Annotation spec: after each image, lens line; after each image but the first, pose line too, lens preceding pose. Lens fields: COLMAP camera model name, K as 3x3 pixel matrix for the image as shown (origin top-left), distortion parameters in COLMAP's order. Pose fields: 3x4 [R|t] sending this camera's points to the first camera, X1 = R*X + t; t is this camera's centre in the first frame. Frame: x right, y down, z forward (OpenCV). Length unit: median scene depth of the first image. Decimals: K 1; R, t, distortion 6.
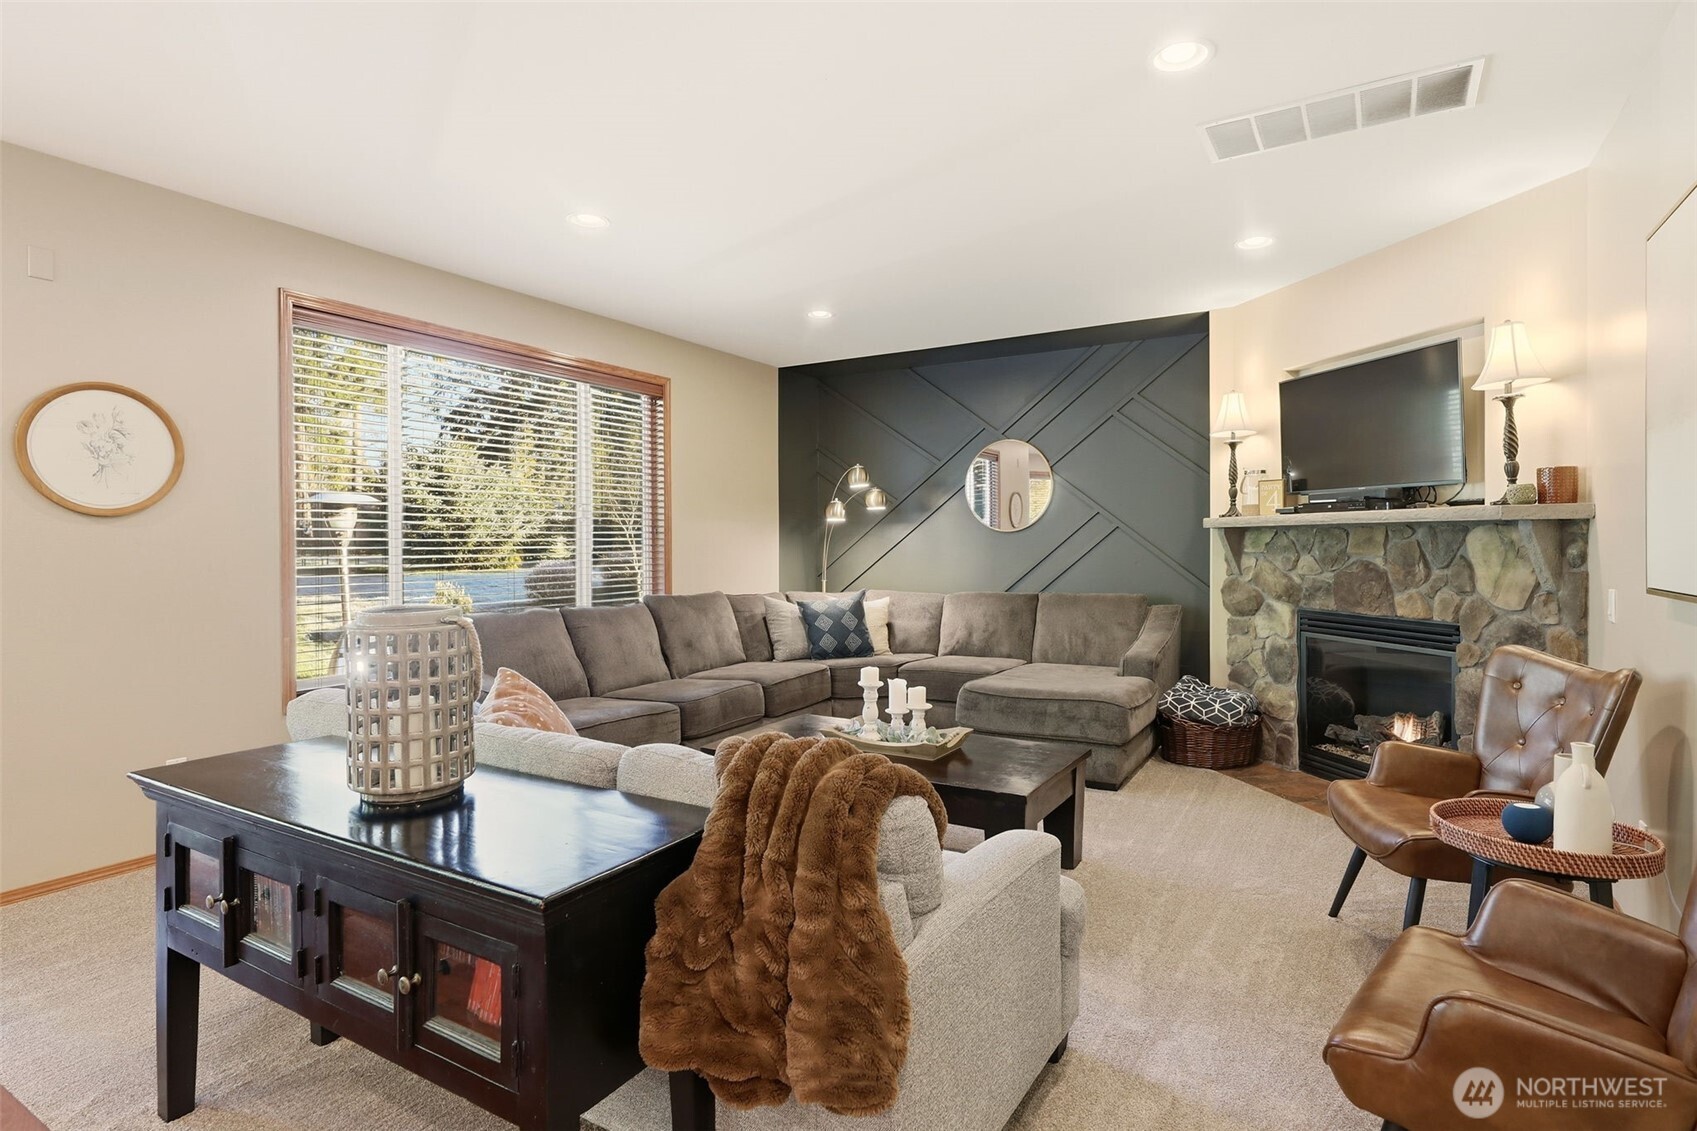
lens RADIAL K [[853.6, 0, 848.2], [0, 853.6, 556.1], [0, 0, 1]] dist [0.006811, 0.000565]
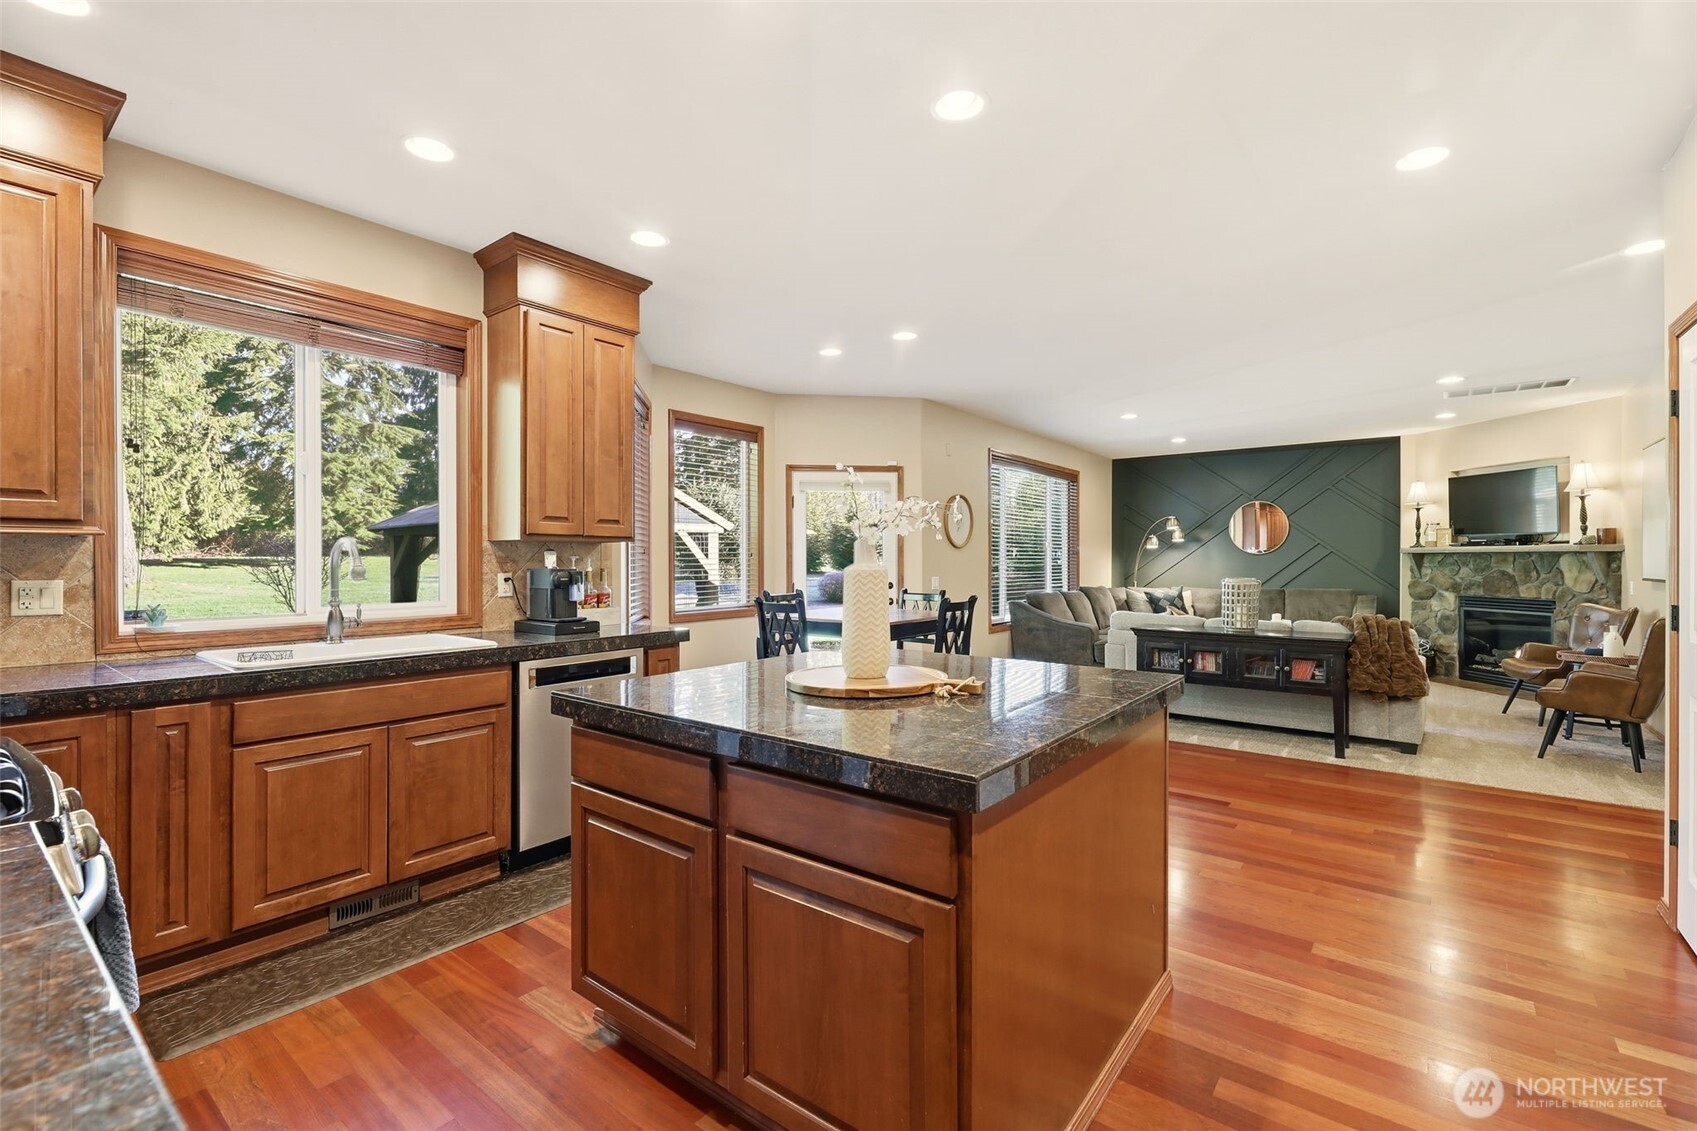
lens RADIAL K [[722.7, 0, 850.0], [0, 722.7, 568.8], [0, 0, 1]] dist [-0.002534, -0.000529]
pose [[0.992545, 0.006162, -0.121724, -0.652719], [-0.006363, 0.999979, -0.001265, 0.012844], [0.121713, 0.002031, 0.992563, -0.798491]]
